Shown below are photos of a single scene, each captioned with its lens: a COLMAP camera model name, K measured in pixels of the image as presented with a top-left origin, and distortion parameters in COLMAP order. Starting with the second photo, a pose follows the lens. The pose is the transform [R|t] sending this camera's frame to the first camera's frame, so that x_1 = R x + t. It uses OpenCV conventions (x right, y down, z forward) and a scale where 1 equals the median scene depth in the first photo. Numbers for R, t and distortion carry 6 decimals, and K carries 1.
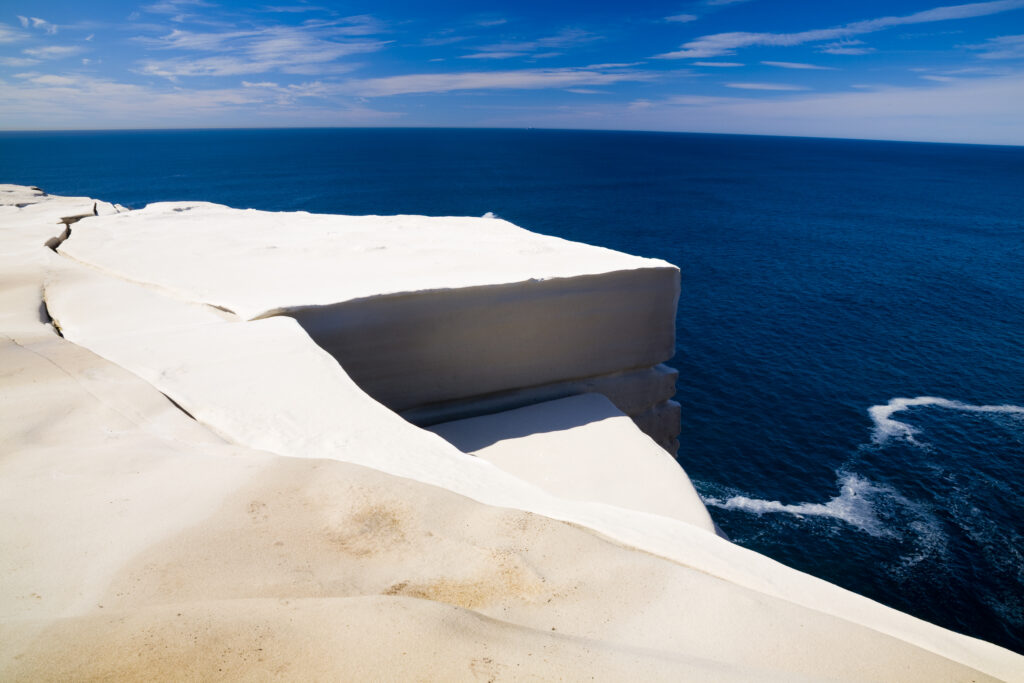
lens RADIAL K [[708.4, 0, 487.2], [0, 708.4, 355.5], [0, 0, 1]] dist [-0.113058, 0.072182]
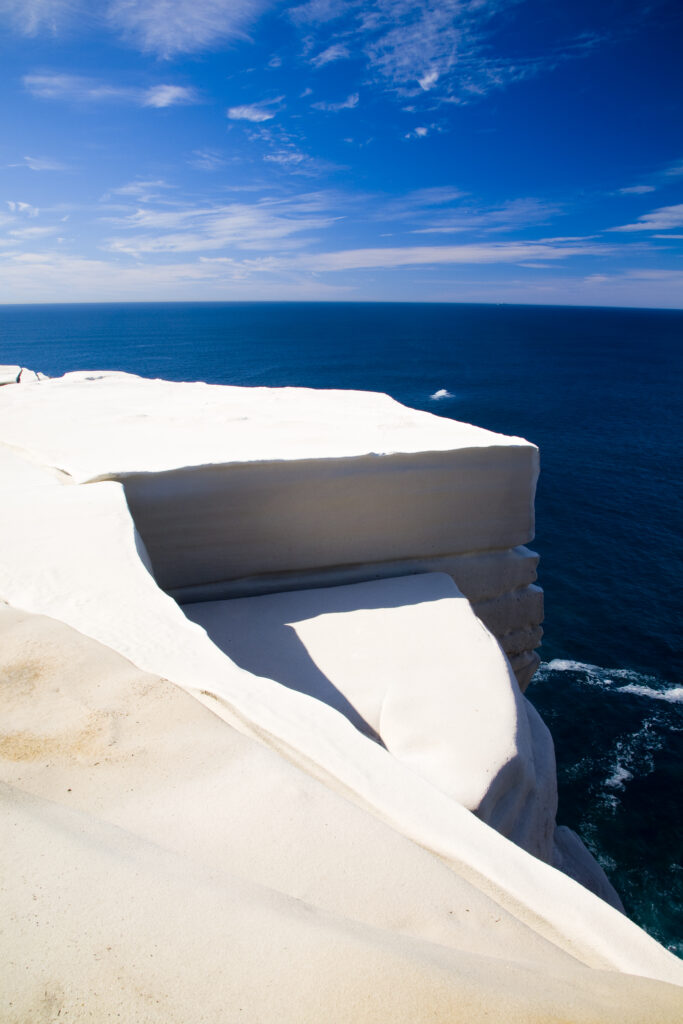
lens RADIAL K [[708.4, 0, 341.5], [0, 708.4, 512.0], [0, 0, 1]] dist [-0.113058, 0.072182]
pose [[0.986004, 0.045042, -0.160521, 0.115208], [-0.048837, 0.998611, -0.019775, -0.002897], [0.159407, 0.027337, 0.986834, 0.009343]]
